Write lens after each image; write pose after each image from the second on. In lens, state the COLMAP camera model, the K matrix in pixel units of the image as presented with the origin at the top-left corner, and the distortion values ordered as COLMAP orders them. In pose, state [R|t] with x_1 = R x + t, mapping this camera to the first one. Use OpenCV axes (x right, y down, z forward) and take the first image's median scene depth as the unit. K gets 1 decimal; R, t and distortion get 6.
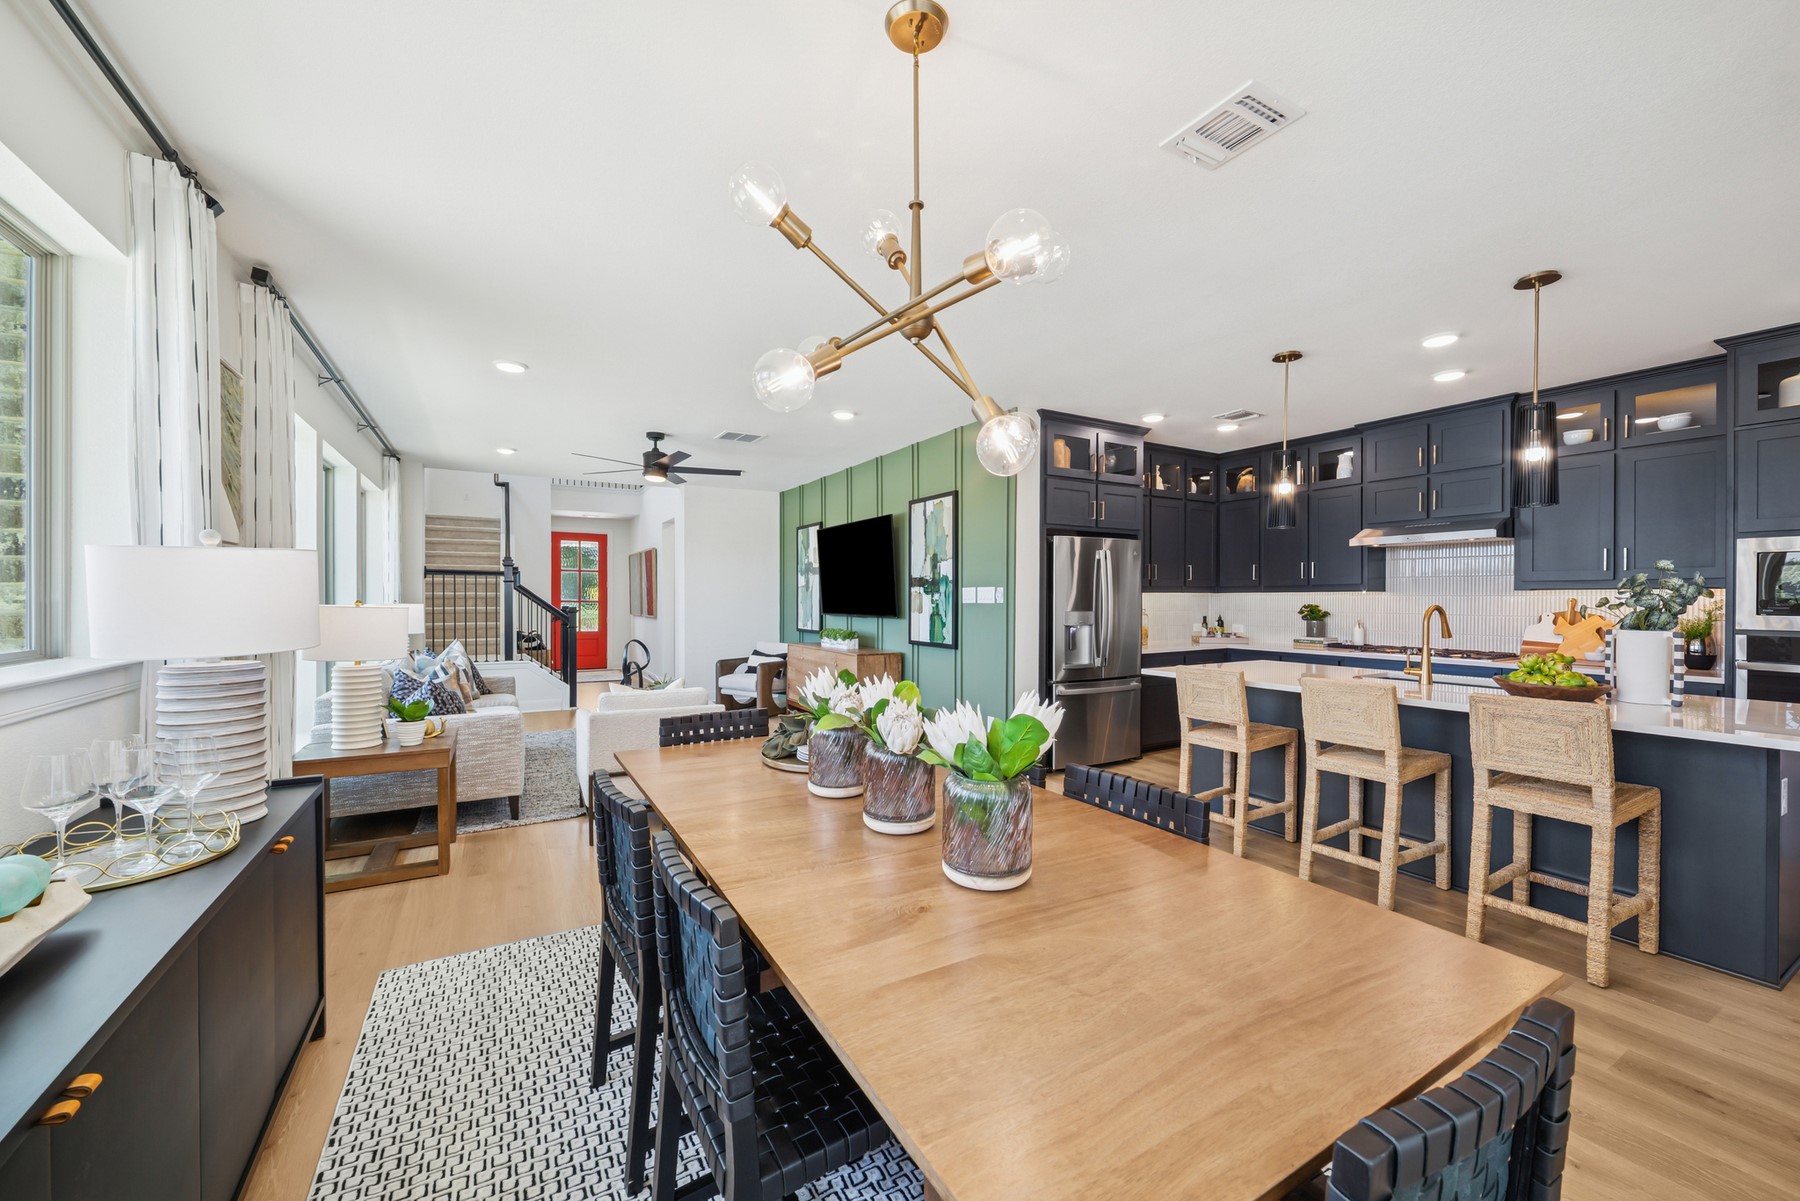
lens RADIAL K [[665.8, 0, 896.6], [0, 665.8, 602.0], [0, 0, 1]] dist [-0.004127, 0.000038]
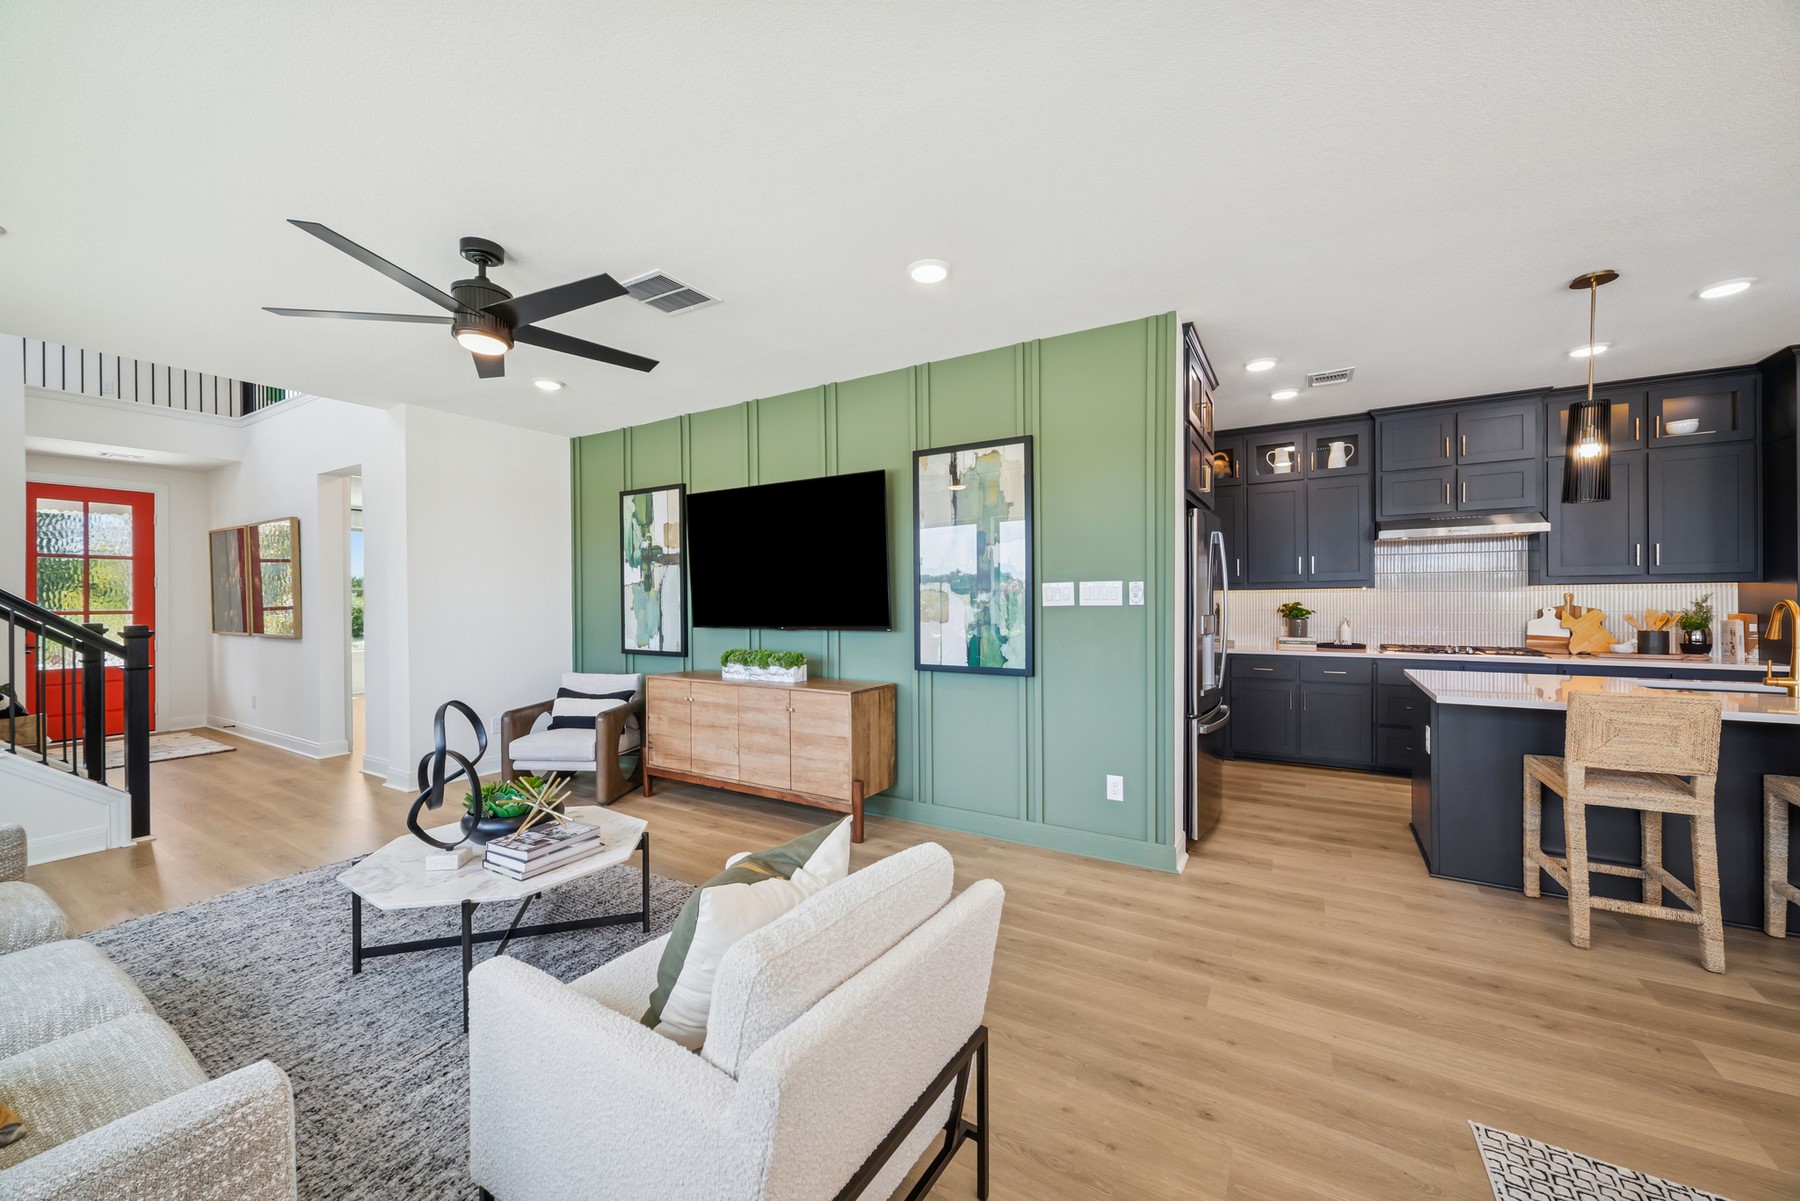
lens RADIAL K [[665.8, 0, 896.6], [0, 665.8, 602.0], [0, 0, 1]] dist [-0.004127, 0.000038]
pose [[0.880555, -0.010619, 0.473826, -0.322728], [0.012525, 0.999921, -0.000867, -0.003373], [-0.473779, 0.006698, 0.880618, 0.451487]]
